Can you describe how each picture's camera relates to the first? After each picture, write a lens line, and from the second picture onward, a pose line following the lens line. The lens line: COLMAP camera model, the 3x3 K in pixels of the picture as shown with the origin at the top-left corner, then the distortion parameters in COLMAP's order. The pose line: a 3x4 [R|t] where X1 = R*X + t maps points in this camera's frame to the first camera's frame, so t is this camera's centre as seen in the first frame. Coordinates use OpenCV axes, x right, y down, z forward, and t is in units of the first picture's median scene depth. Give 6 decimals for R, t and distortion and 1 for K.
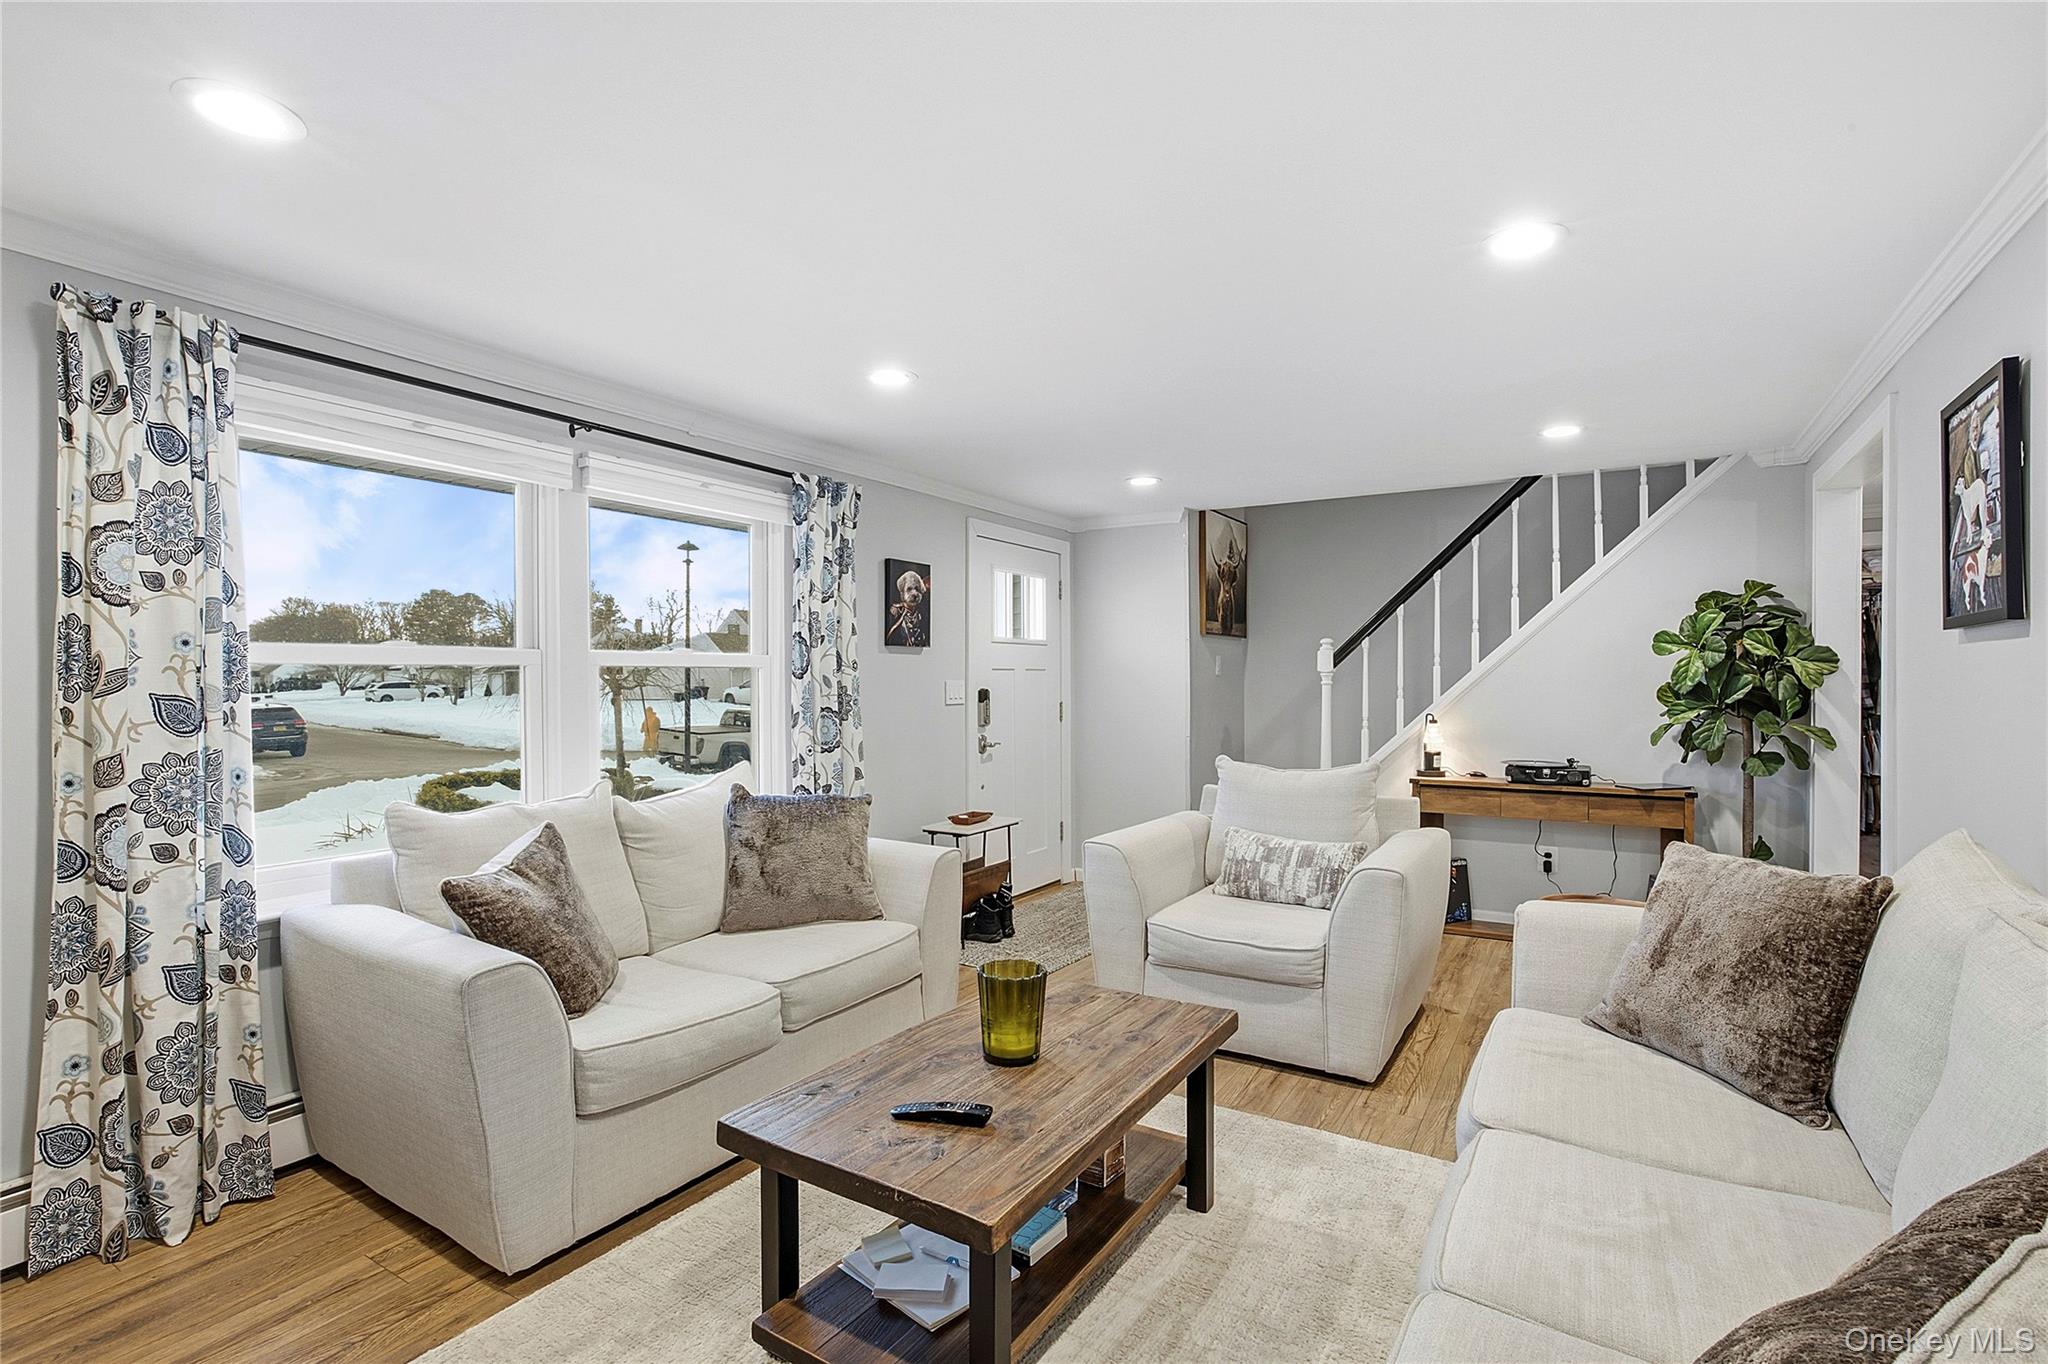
lens RADIAL K [[949.4, 0, 1025.2], [0, 949.4, 691.0], [0, 0, 1]] dist [-0.000326, 0.000431]
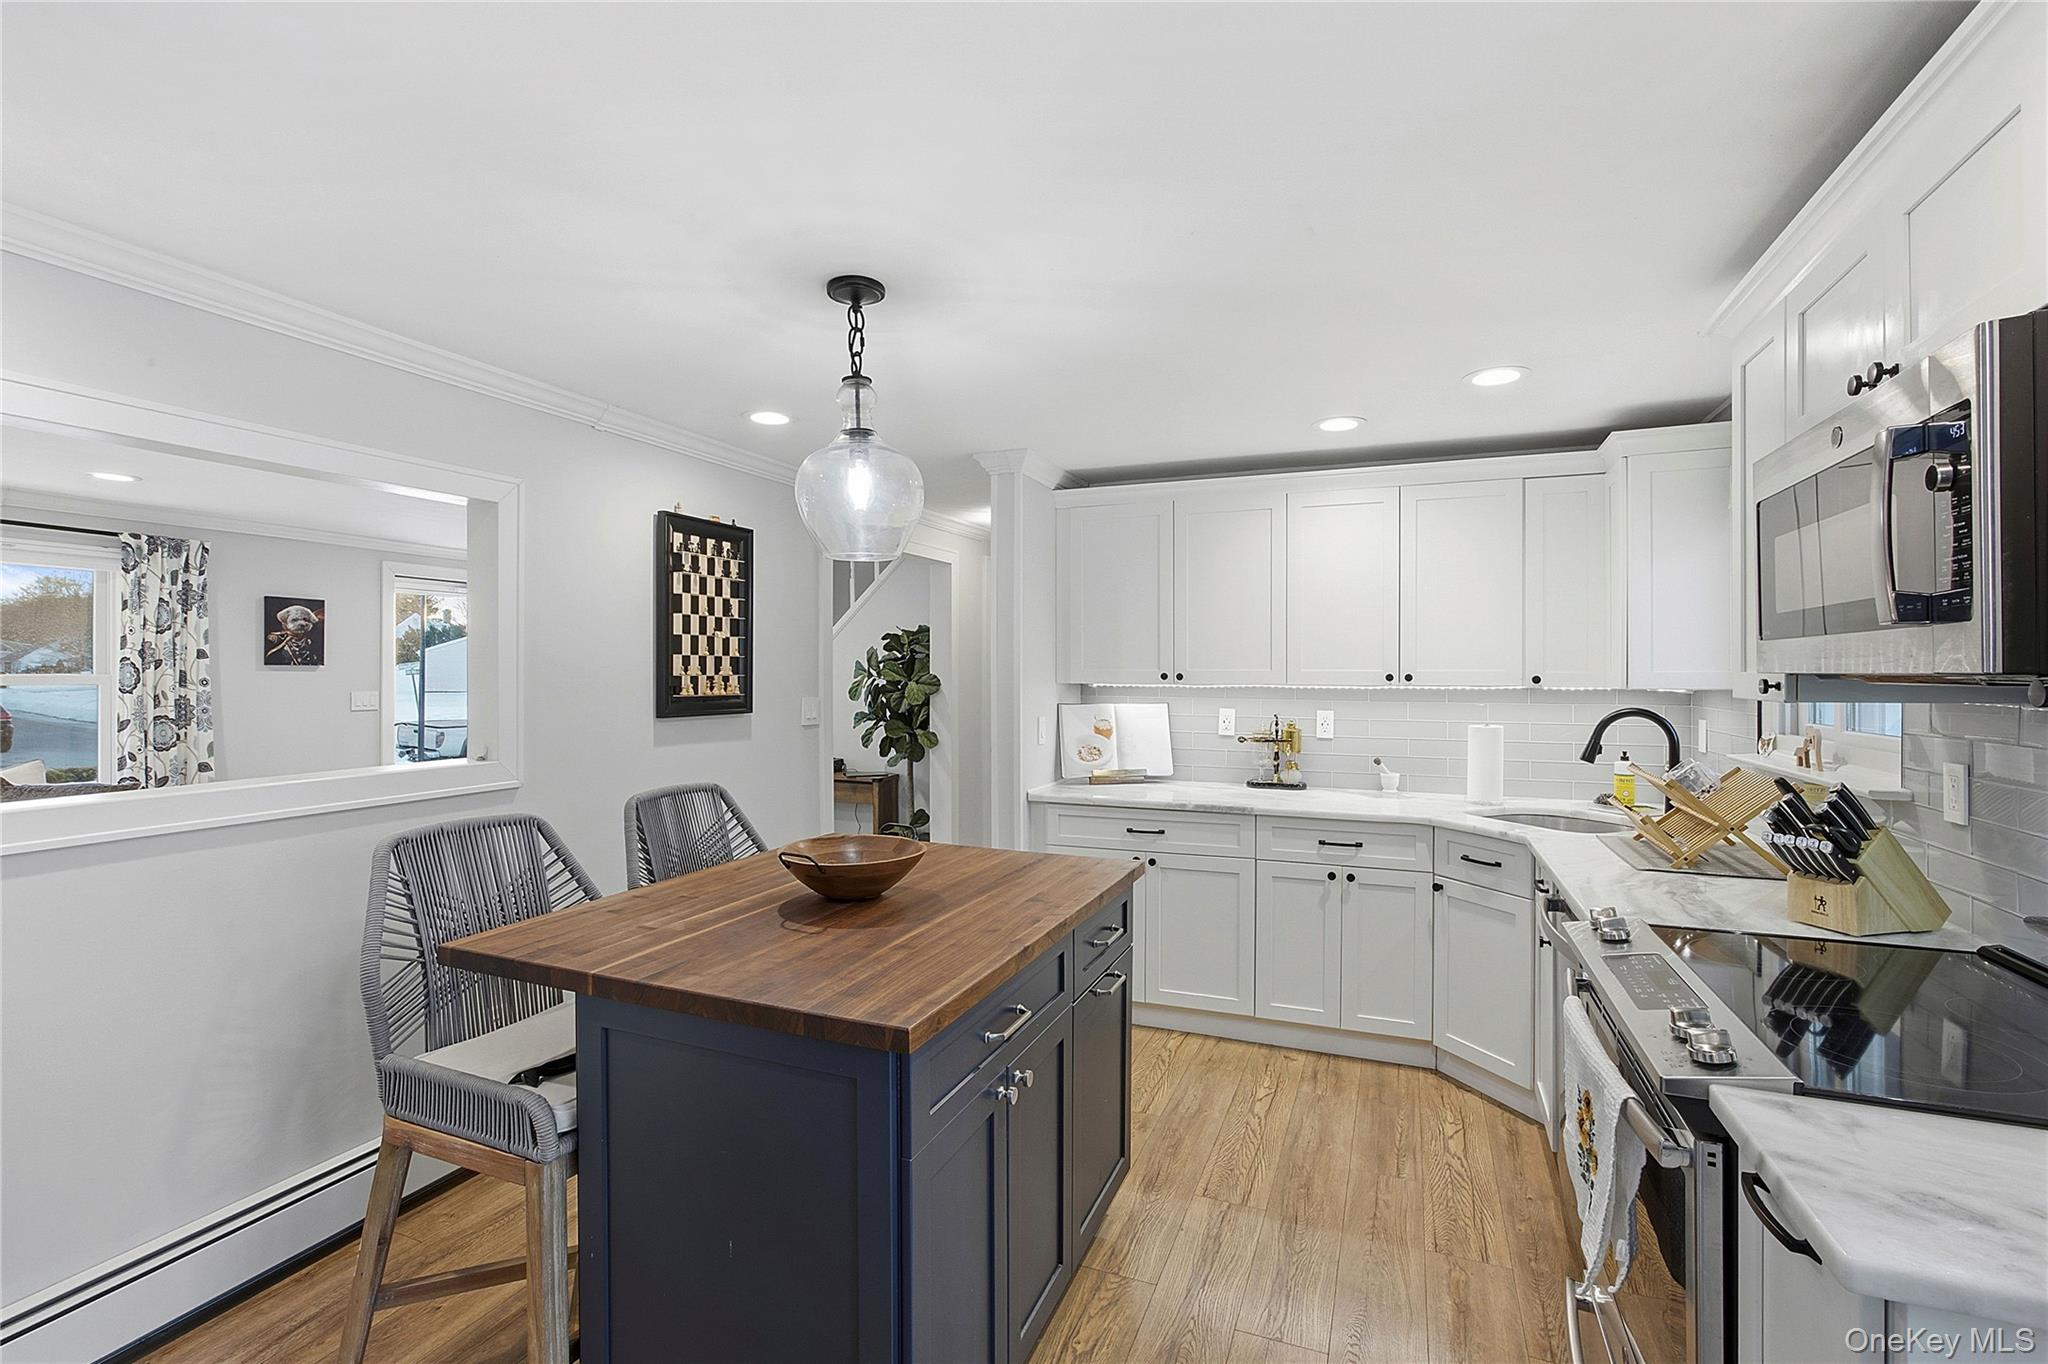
lens RADIAL K [[905.7, 0, 1022.0], [0, 905.7, 681.8], [0, 0, 1]] dist [0.004143, 0.000668]
pose [[0.988836, 0.009762, 0.148685, 0.690825], [-0.009216, 0.999948, -0.004361, -0.030593], [-0.148720, 0.002942, 0.988875, -0.352298]]
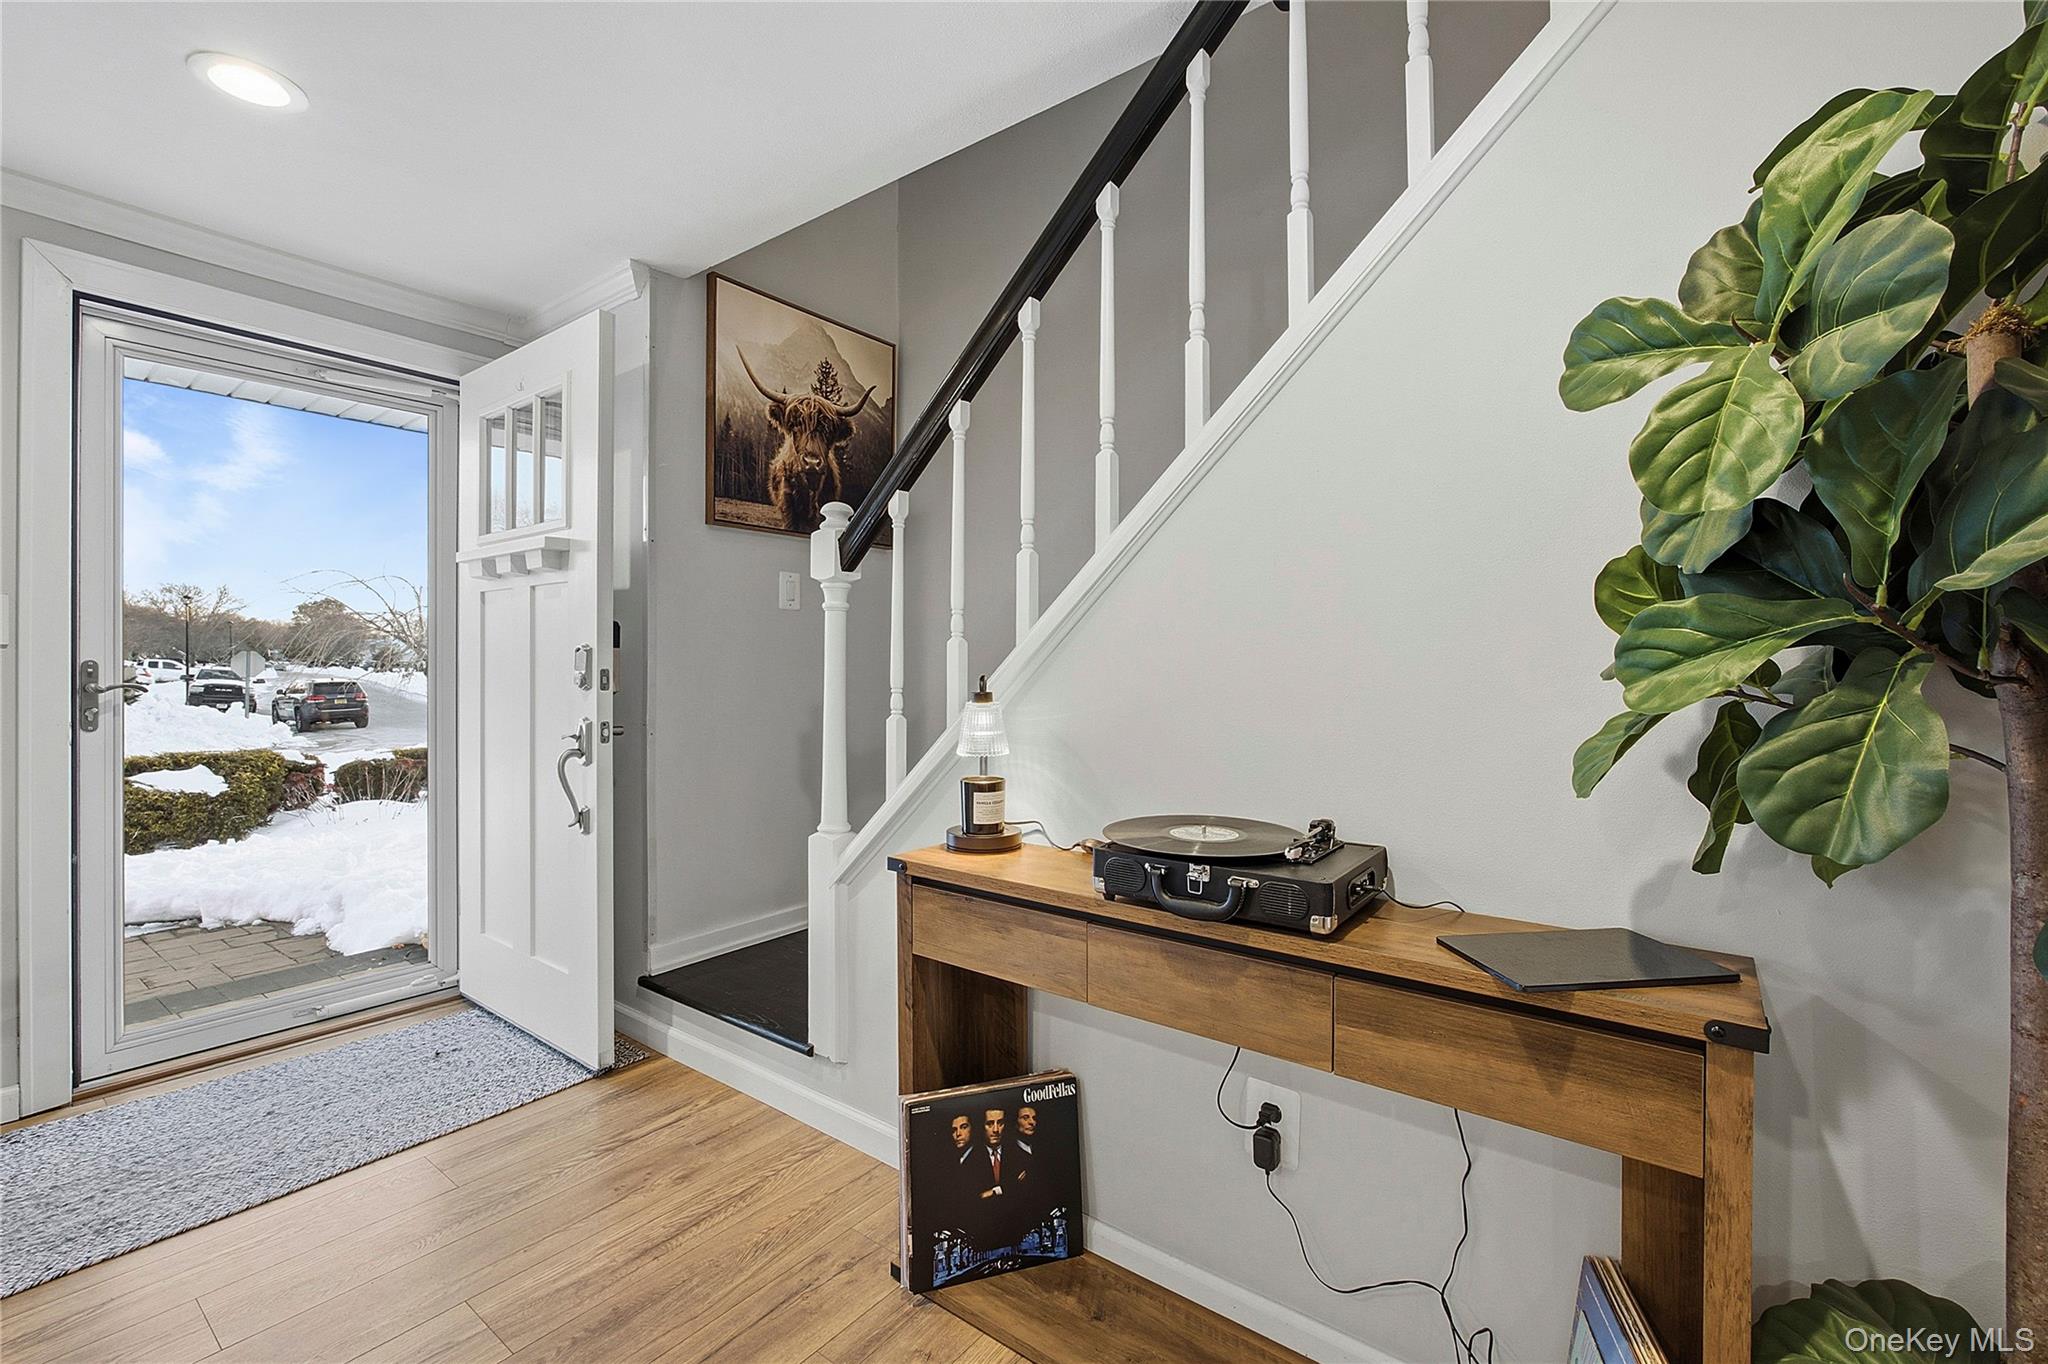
lens RADIAL K [[857.4, 0, 1020.3], [0, 857.4, 664.1], [0, 0, 1]] dist [-0.002476, 0.000201]
pose [[0.994452, 0.004354, -0.105102, 0.536071], [-0.005549, 0.999923, -0.011080, 0.025755], [0.105045, 0.011601, 0.994400, 0.755063]]
